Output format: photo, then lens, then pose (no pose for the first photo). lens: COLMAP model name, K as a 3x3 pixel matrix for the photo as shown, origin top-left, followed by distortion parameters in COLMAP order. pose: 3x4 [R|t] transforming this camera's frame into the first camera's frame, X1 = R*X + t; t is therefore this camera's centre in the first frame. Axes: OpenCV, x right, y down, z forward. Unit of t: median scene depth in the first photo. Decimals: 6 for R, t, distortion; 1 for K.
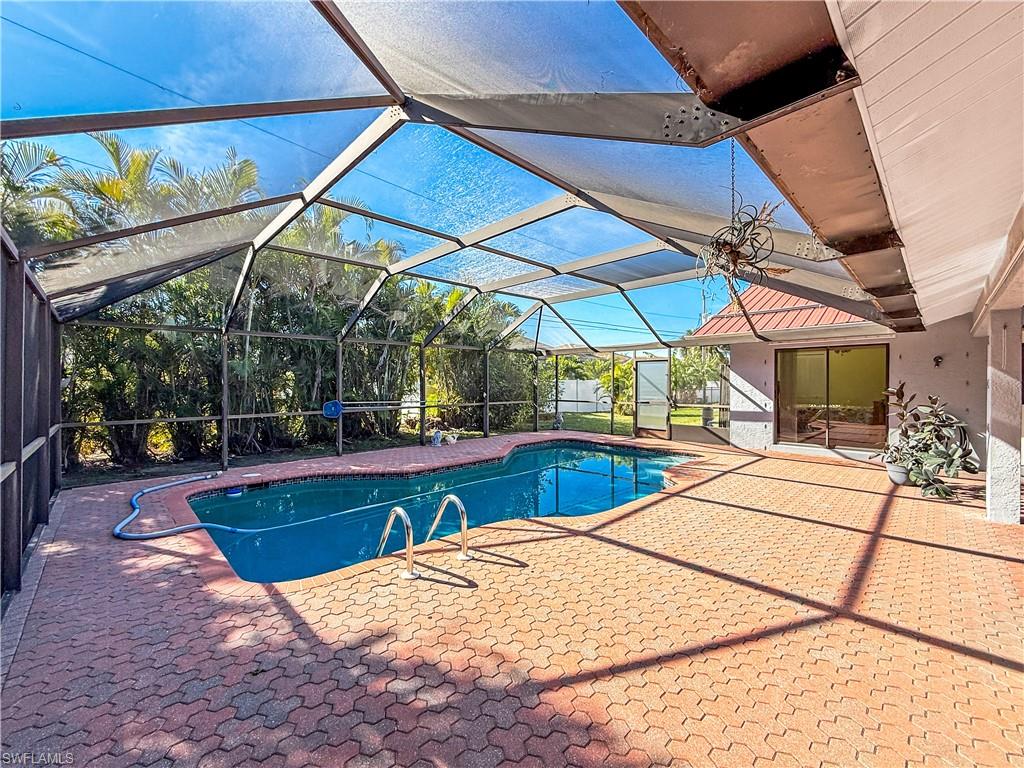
lens RADIAL K [[424.7, 0, 509.5], [0, 424.7, 382.3], [0, 0, 1]] dist [-0.004417, -0.000150]
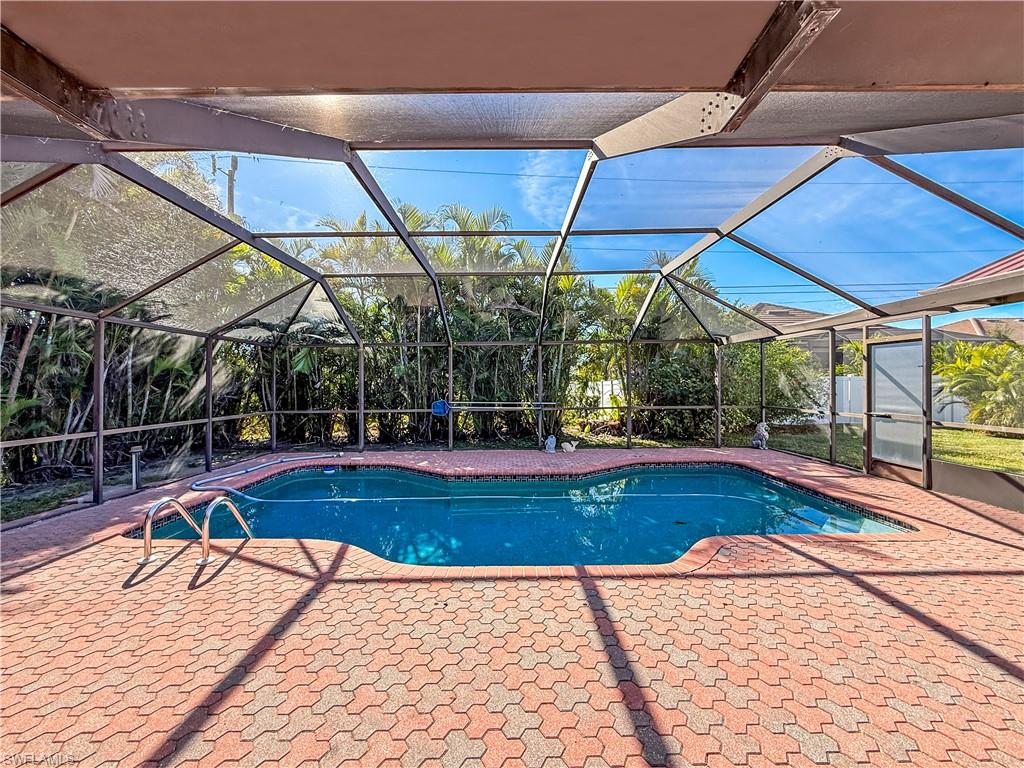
lens RADIAL K [[421.8, 0, 514.7], [0, 421.8, 380.8], [0, 0, 1]] dist [-0.005212, 0.000157]
pose [[0.713486, -0.008521, -0.700618, 0.919578], [0.009572, 0.999951, -0.002414, -0.006838], [0.700604, -0.004985, 0.713533, 0.656797]]
